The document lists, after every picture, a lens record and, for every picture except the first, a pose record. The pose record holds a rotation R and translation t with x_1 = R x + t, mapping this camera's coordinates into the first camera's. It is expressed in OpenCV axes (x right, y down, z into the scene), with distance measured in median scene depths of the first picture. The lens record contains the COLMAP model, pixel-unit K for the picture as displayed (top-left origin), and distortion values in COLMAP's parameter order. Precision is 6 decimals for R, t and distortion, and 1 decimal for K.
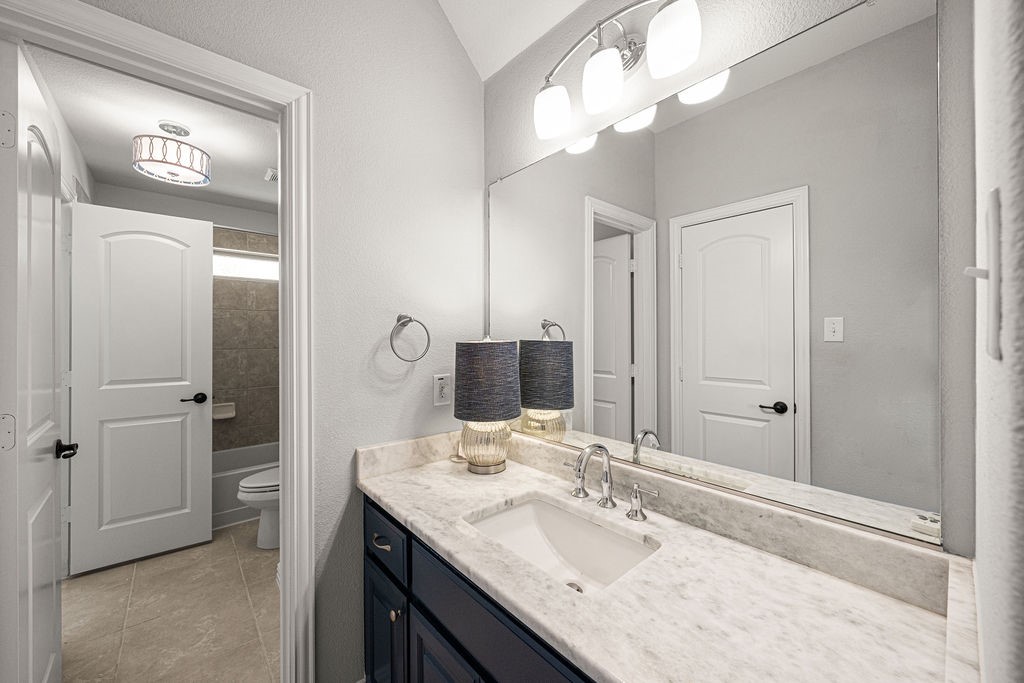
lens RADIAL K [[399.8, 0, 512.0], [0, 399.8, 341.5], [0, 0, 1]] dist [-0.001150, -0.000059]
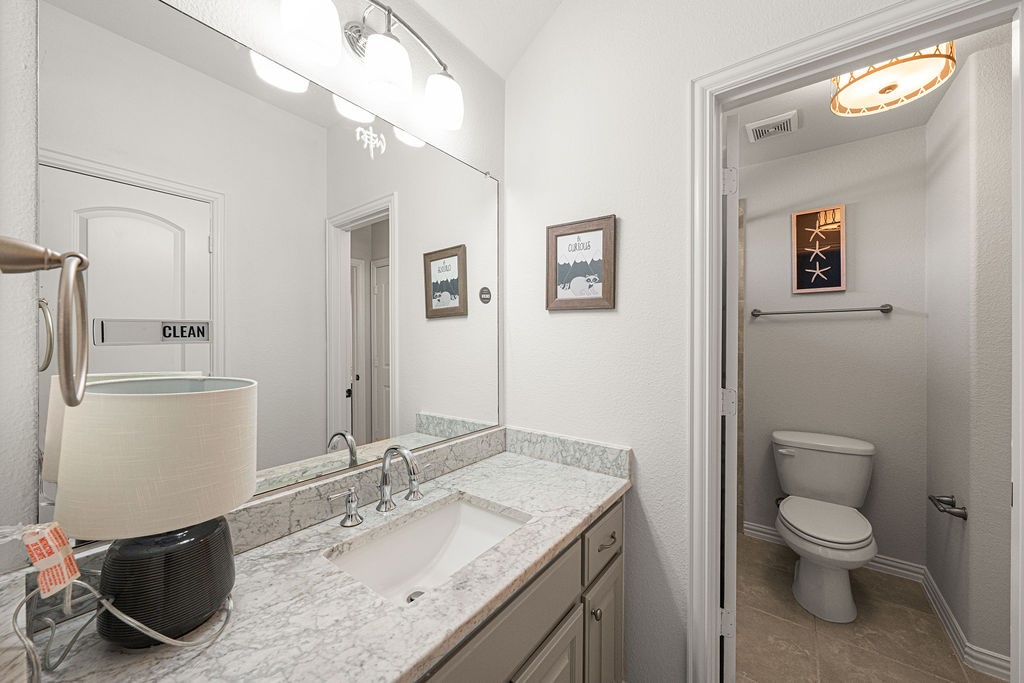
lens RADIAL K [[387.0, 0, 512.0], [0, 387.0, 341.5], [0, 0, 1]] dist [0.000121, -0.000013]
pose [[-0.195684, -0.008008, 0.980634, -0.645134], [0.020470, 0.999715, 0.012249, 0.001383], [-0.980453, 0.022471, -0.195464, 0.765998]]
